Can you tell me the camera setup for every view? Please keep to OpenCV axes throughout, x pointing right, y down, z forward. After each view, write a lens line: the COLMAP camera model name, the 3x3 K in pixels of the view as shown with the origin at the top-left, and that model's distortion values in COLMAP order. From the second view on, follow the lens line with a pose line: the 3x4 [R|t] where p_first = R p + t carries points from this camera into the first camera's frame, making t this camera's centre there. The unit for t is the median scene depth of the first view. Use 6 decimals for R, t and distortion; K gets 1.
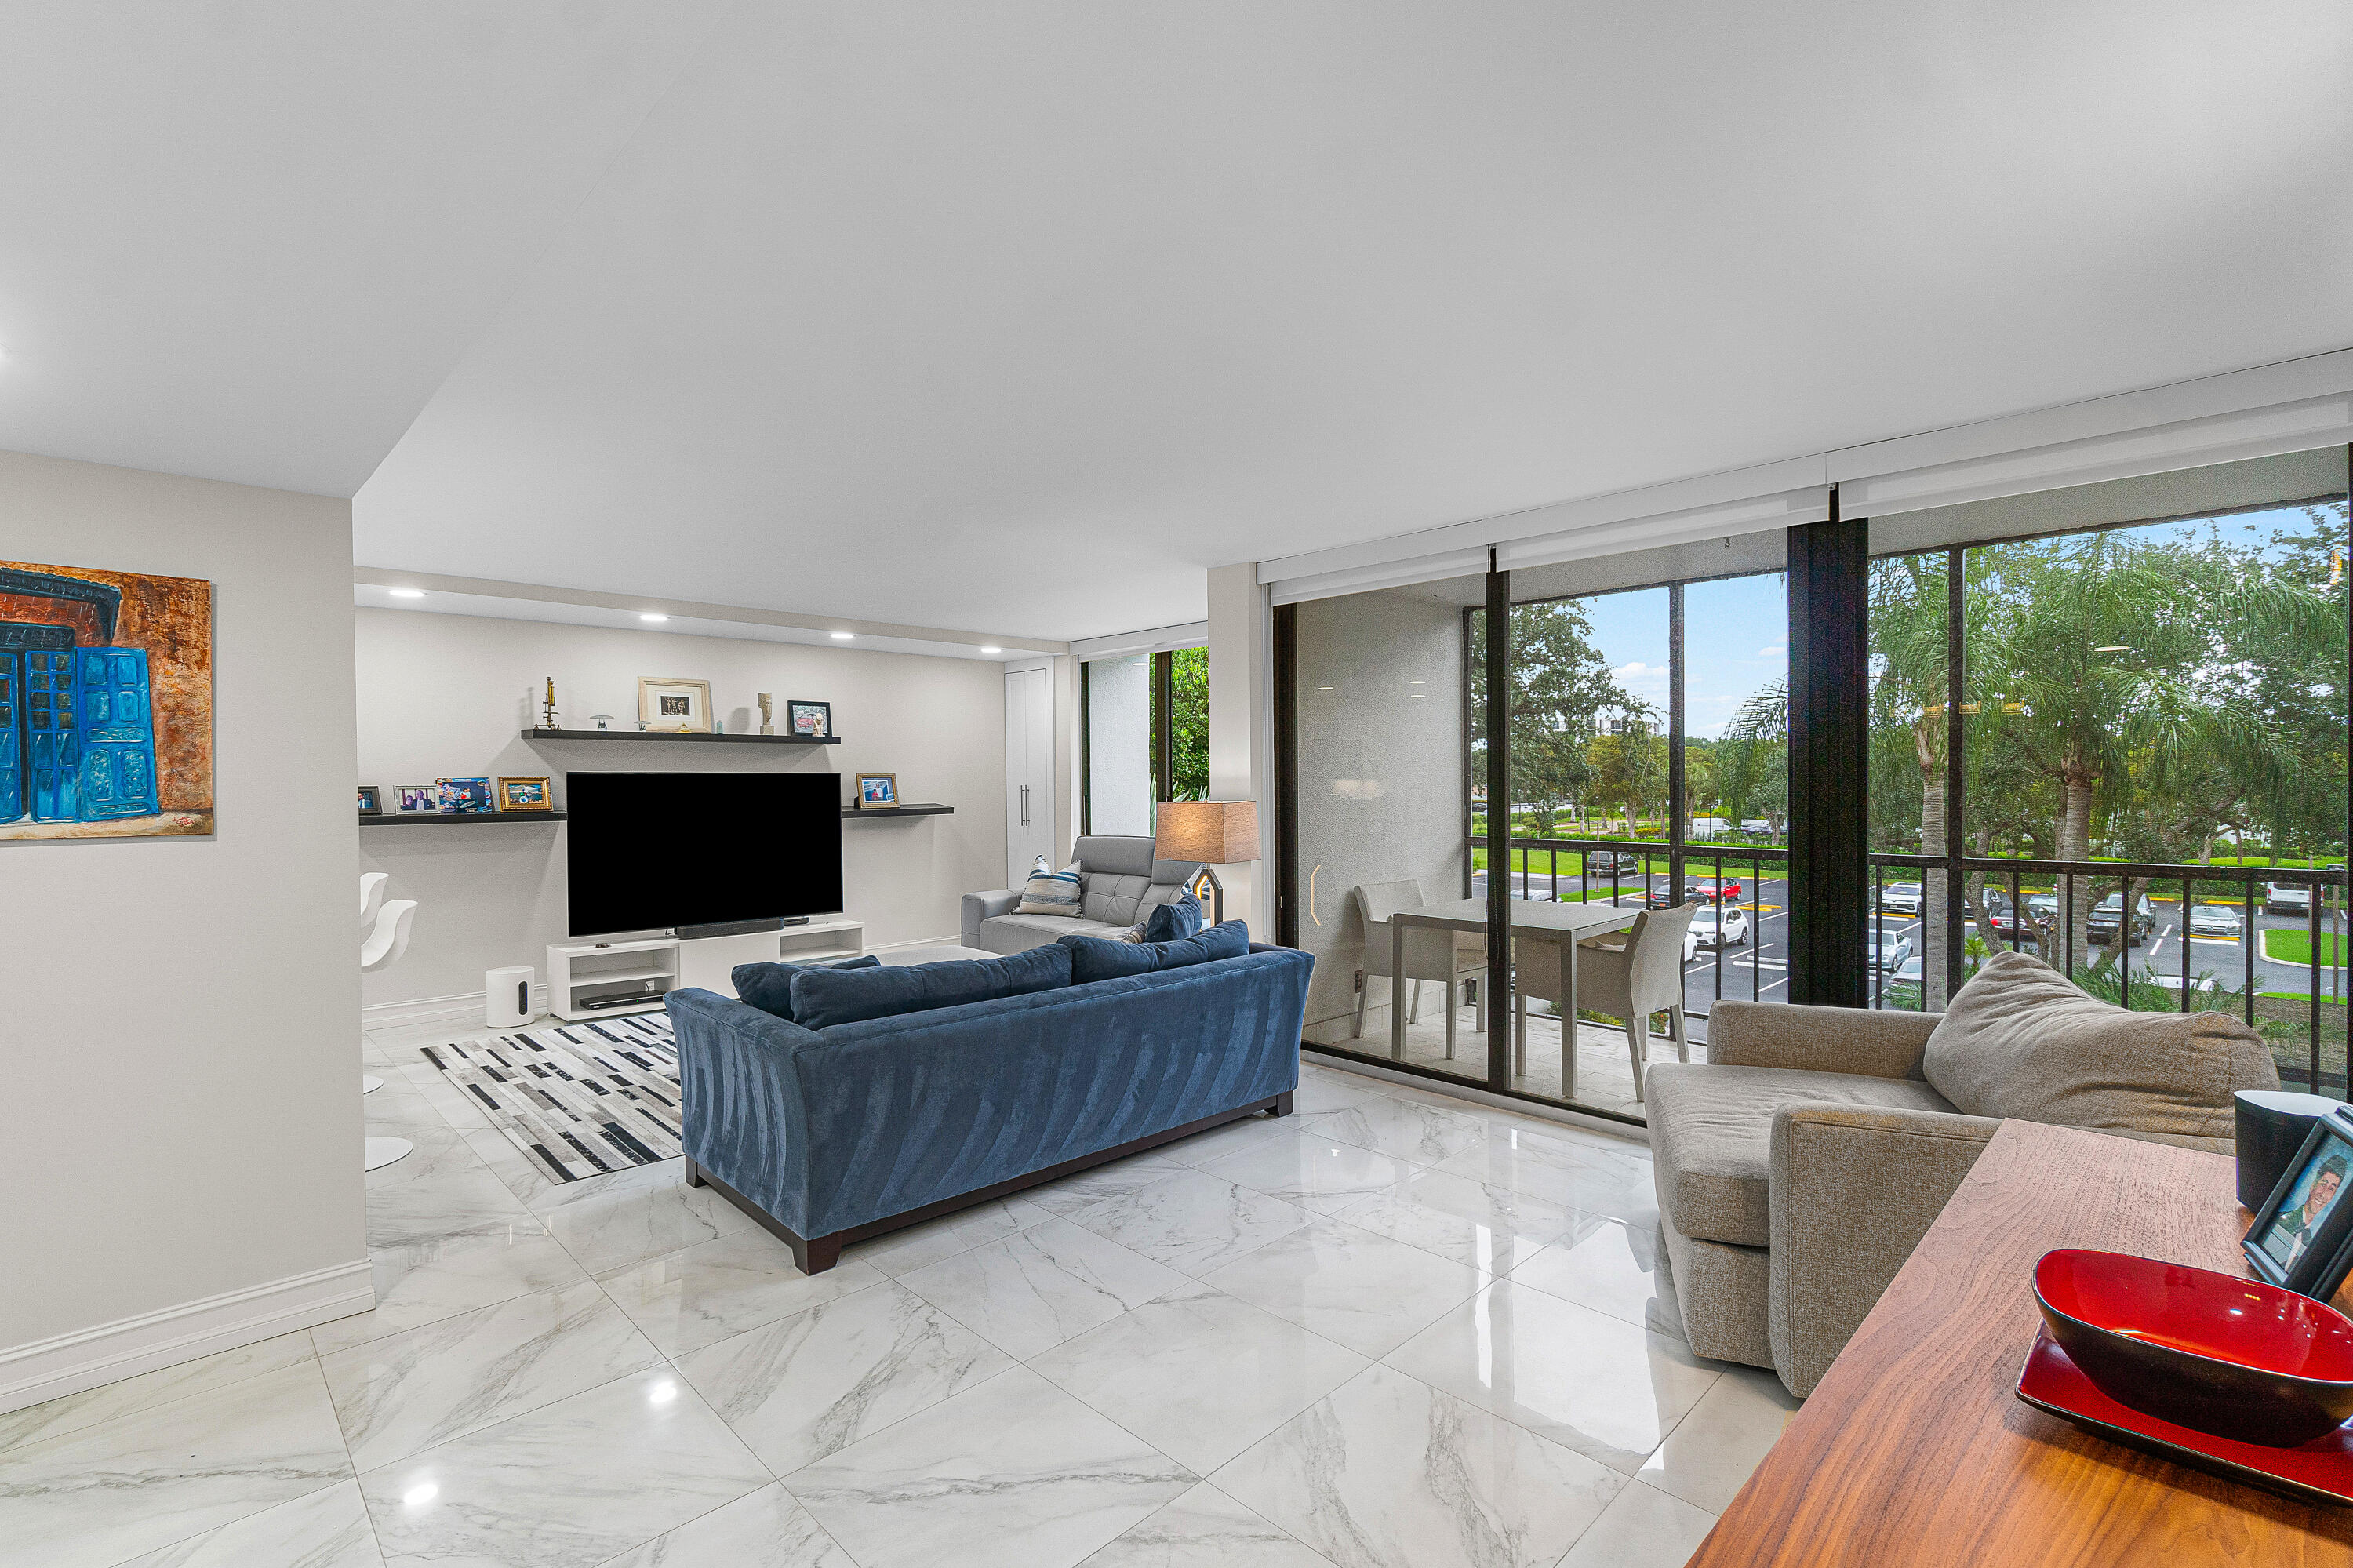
lens RADIAL K [[1051.3, 0, 1172.5], [0, 1051.3, 789.1], [0, 0, 1]] dist [-0.001071, -0.000665]
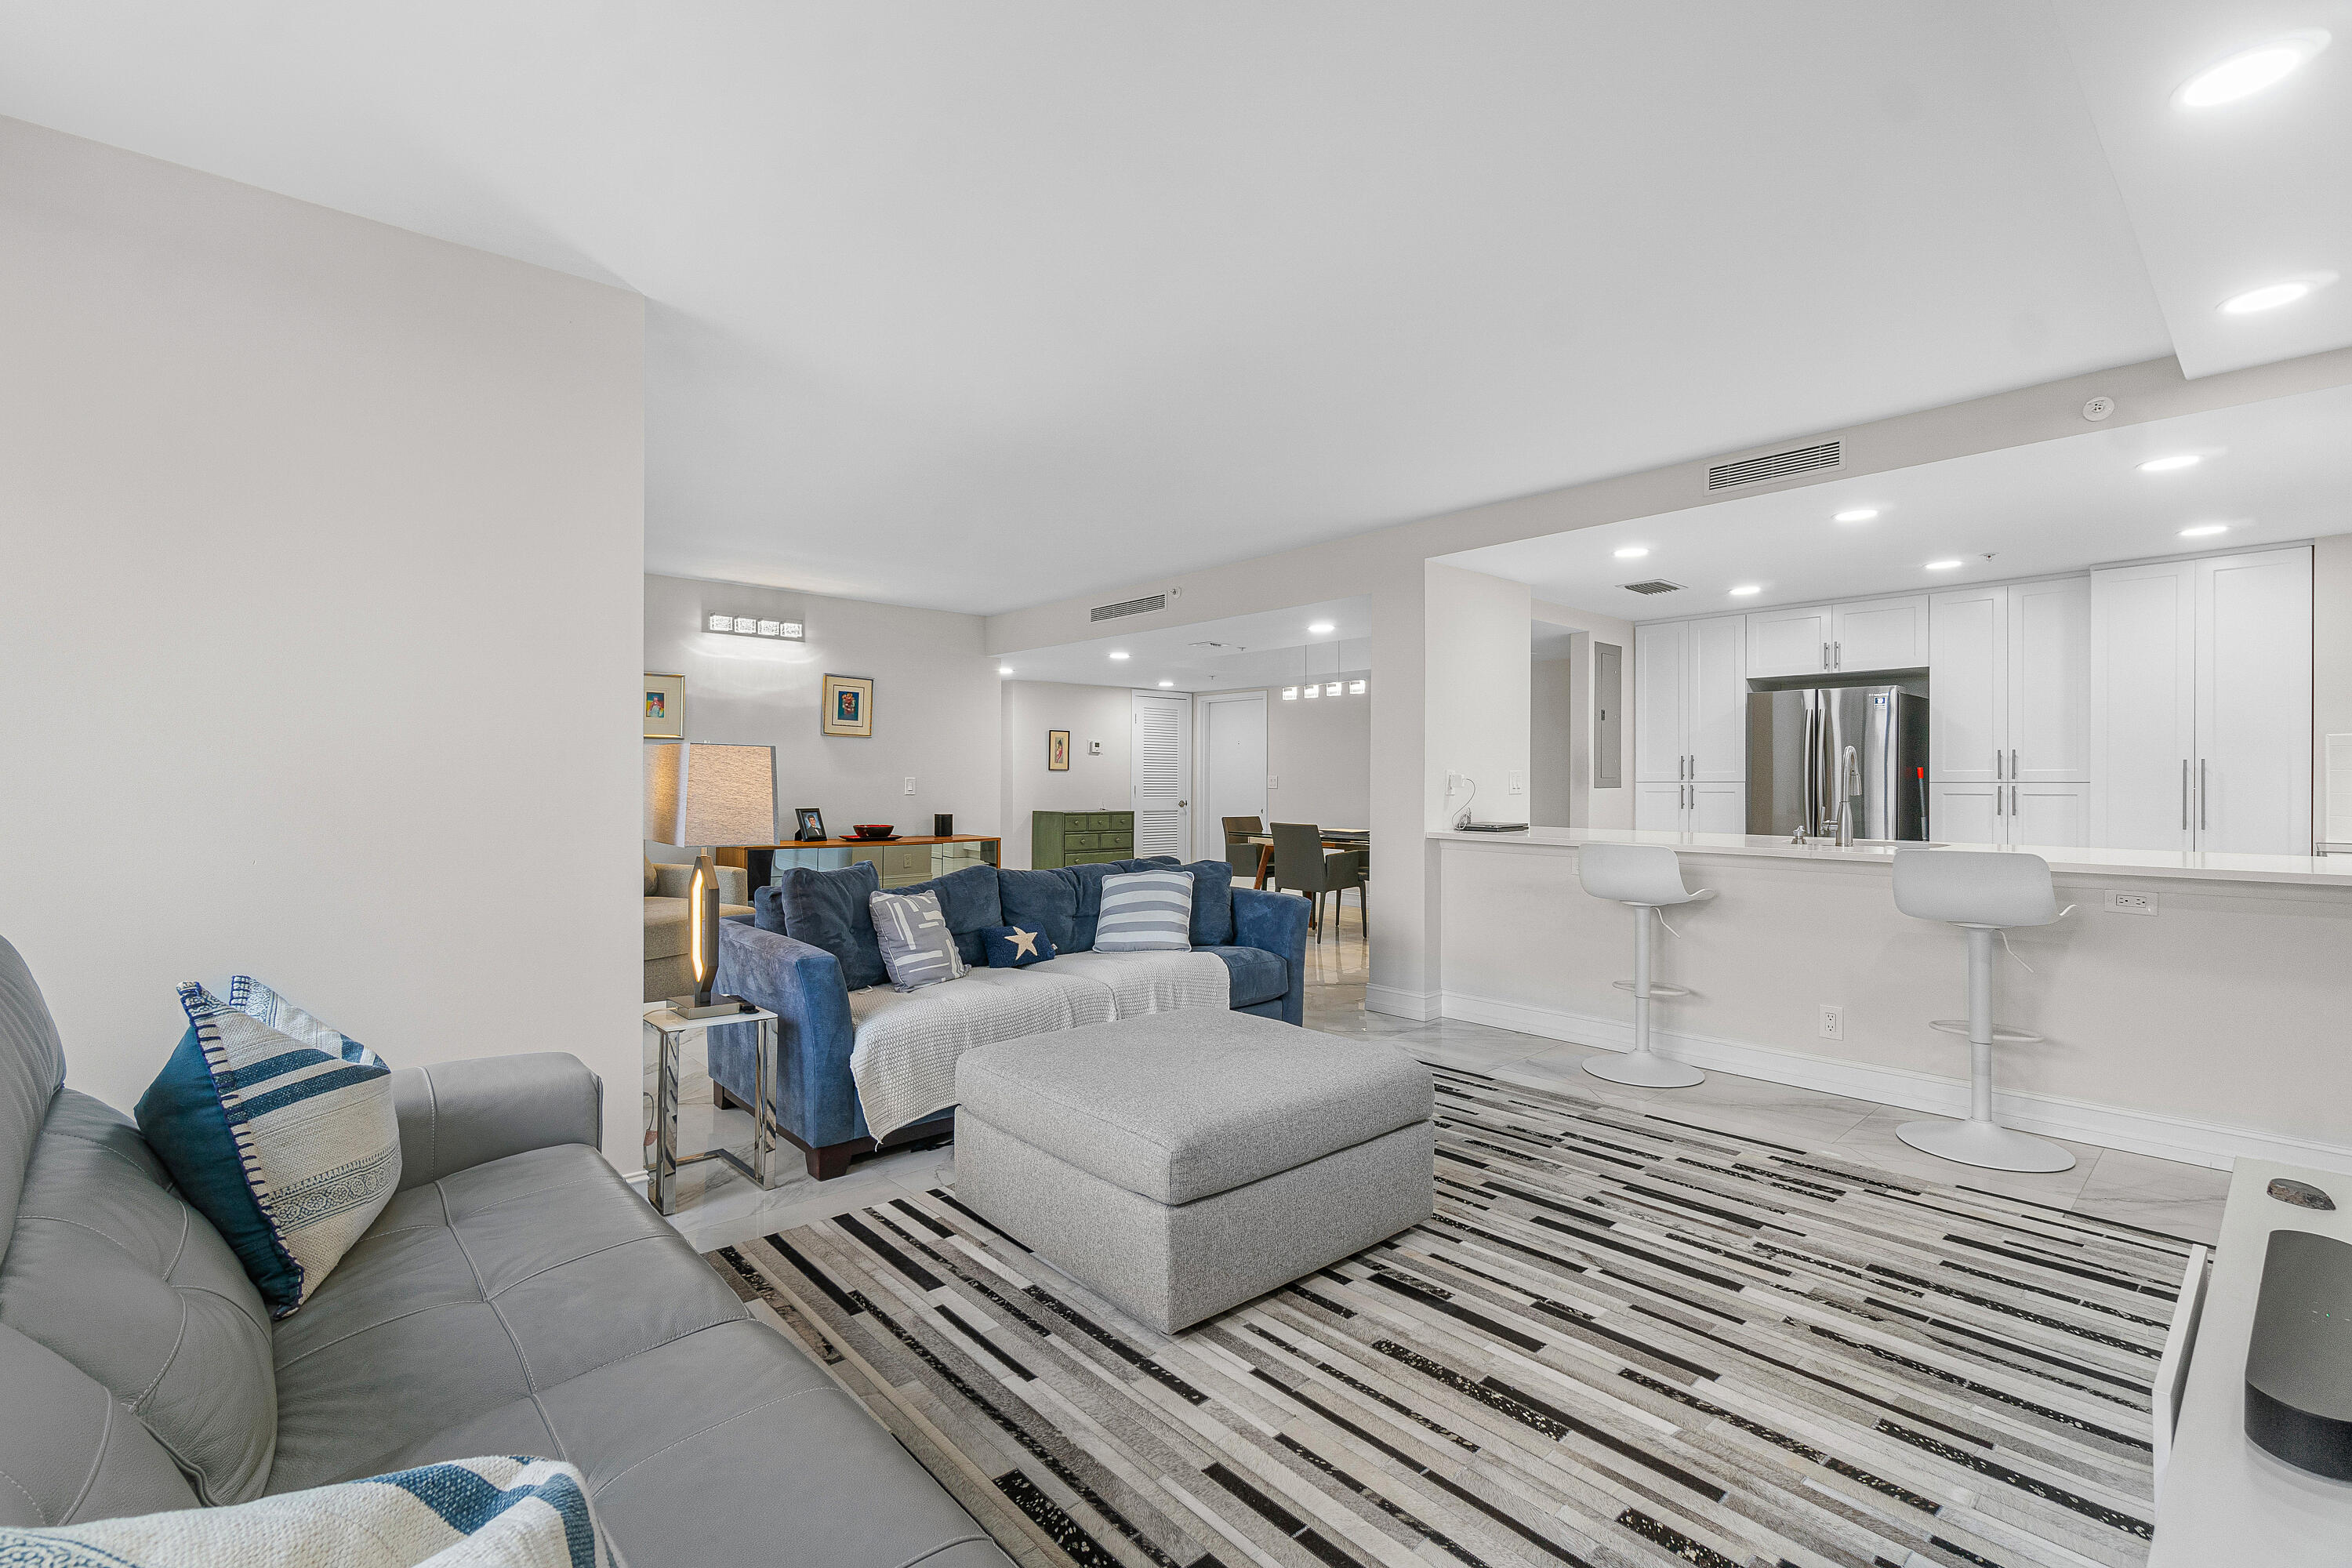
lens RADIAL K [[1050.8, 0, 1171.3], [0, 1050.8, 774.2], [0, 0, 1]] dist [-0.001071, -0.000665]
pose [[-0.999285, 0.004758, 0.037517, -0.258265], [0.005049, 0.999958, 0.007648, 0.023547], [-0.037479, 0.007832, -0.999267, 1.578810]]
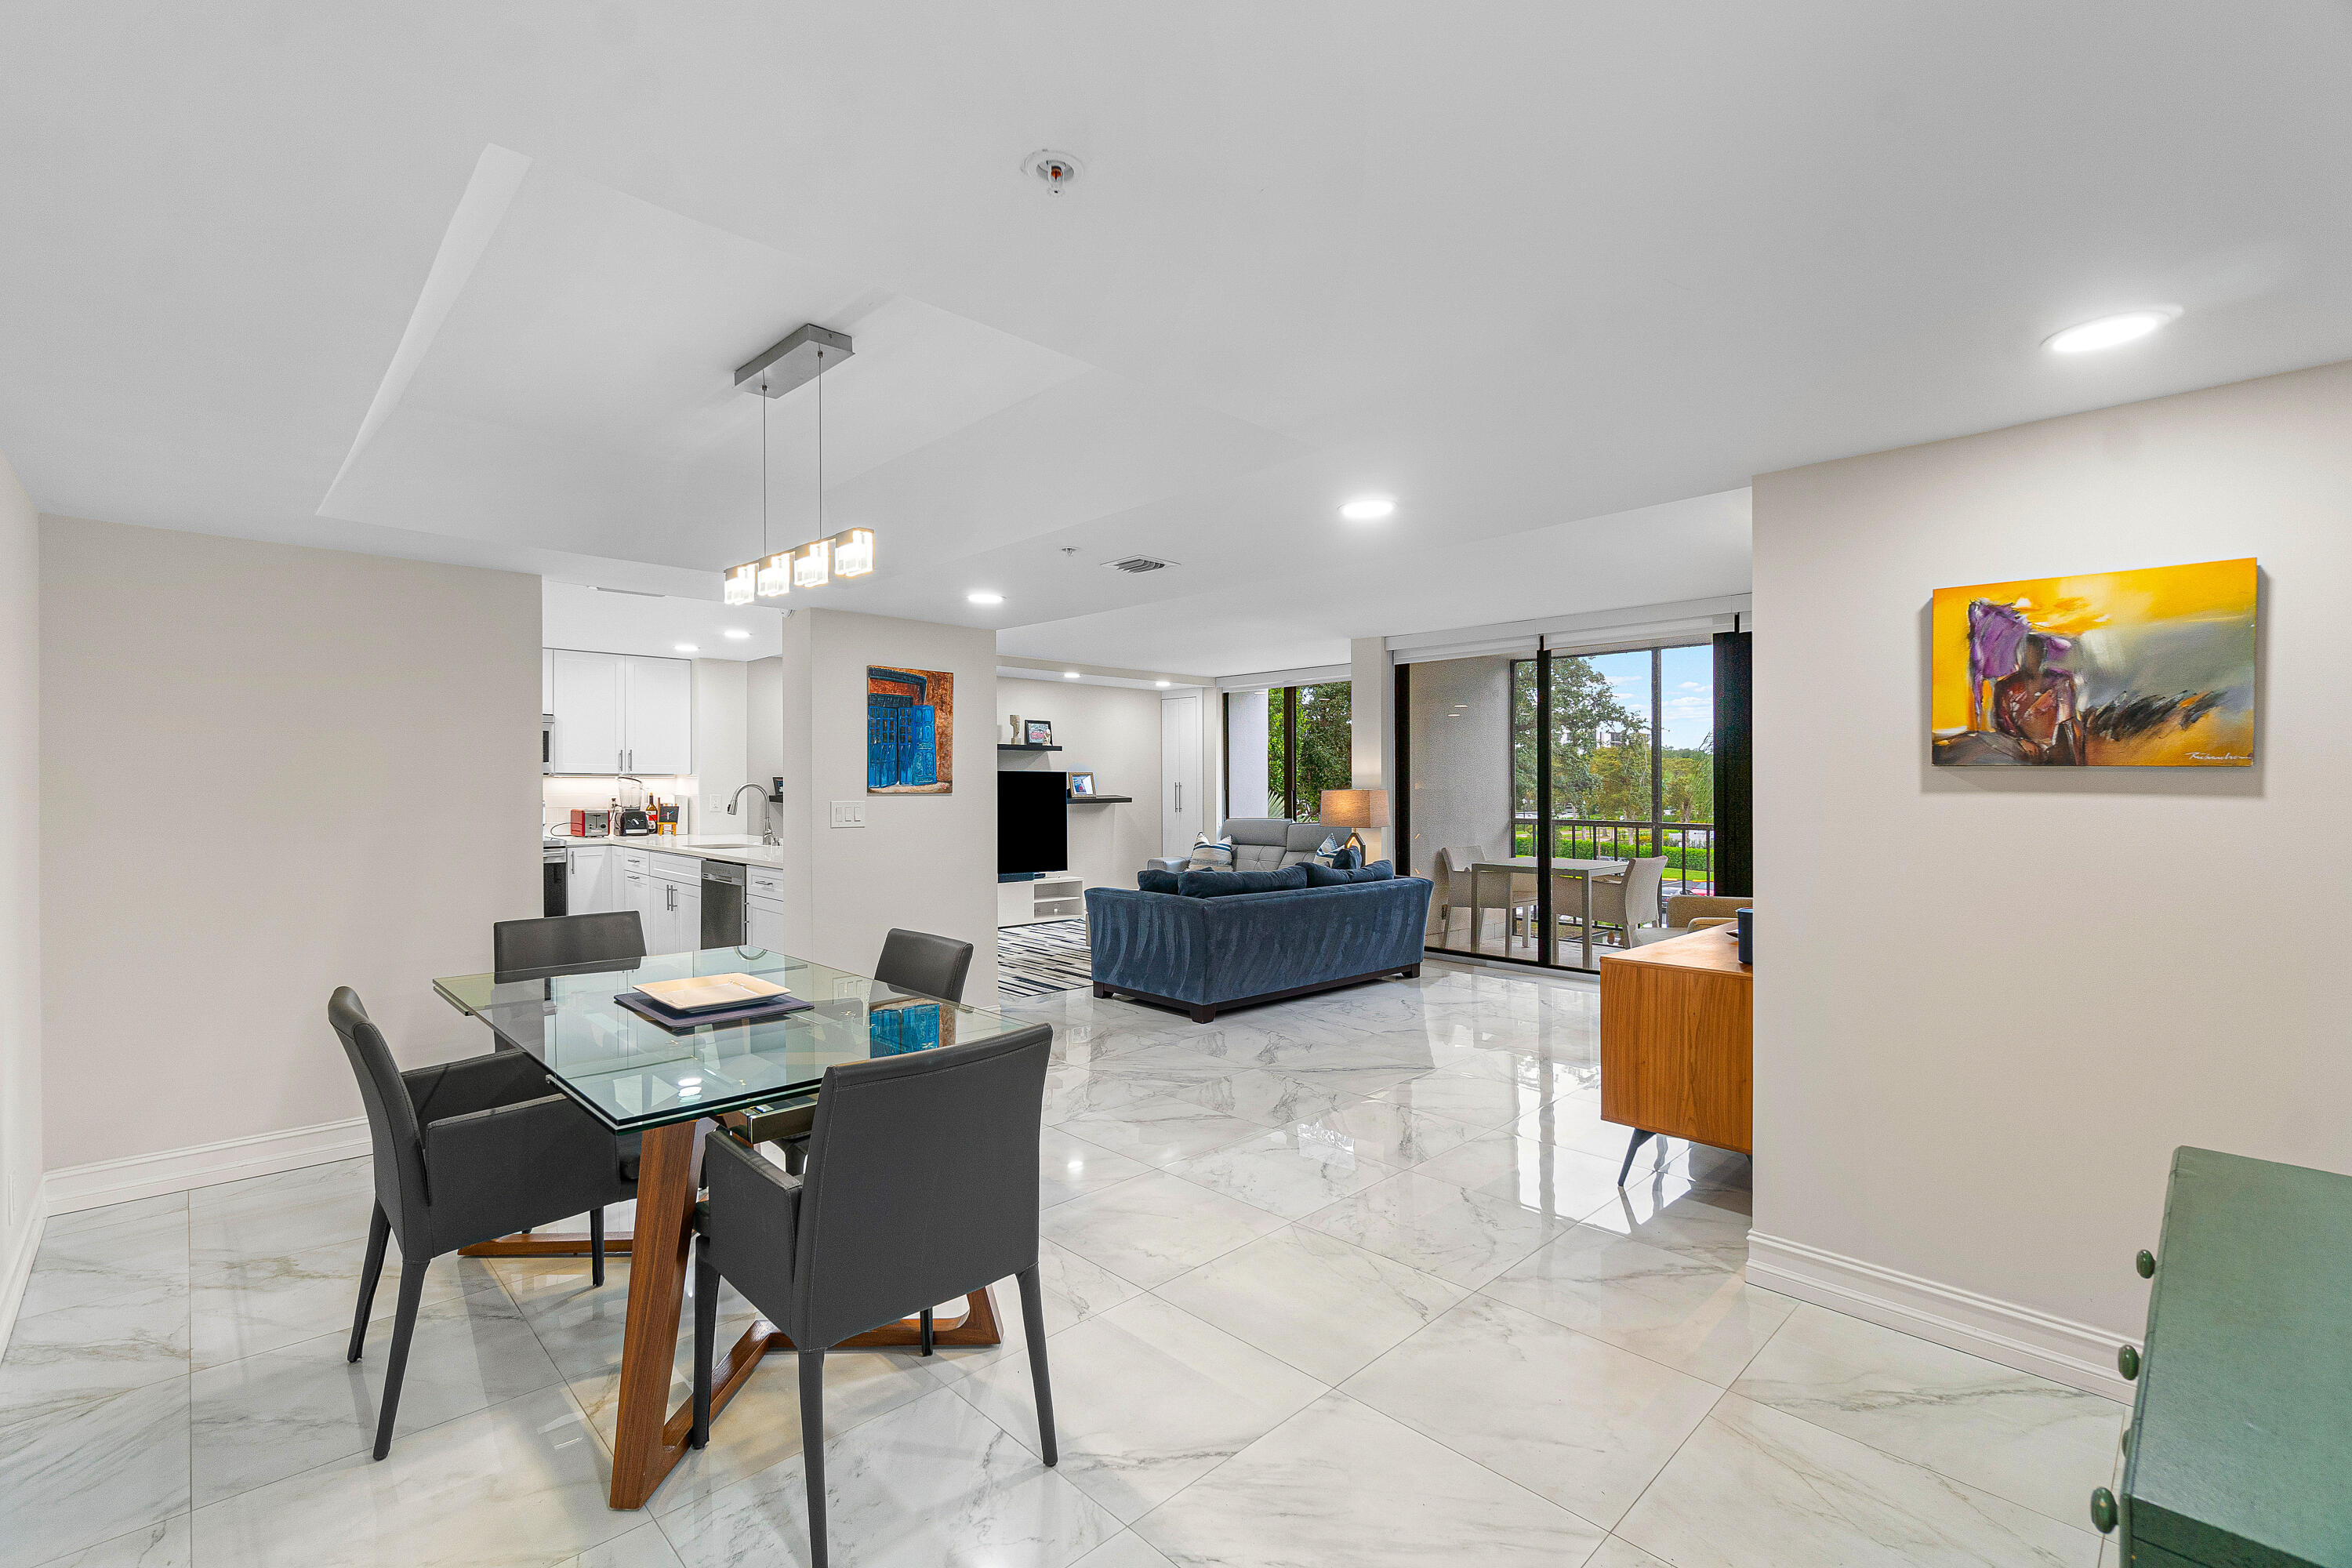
lens RADIAL K [[1050.8, 0, 1180.0], [0, 1050.8, 782.8], [0, 0, 1]] dist [-0.001071, -0.000665]
pose [[0.999957, 0.007295, 0.005685, -0.232374], [-0.007214, 0.999875, -0.014097, 0.024525], [-0.005787, 0.014055, 0.999884, -0.553102]]
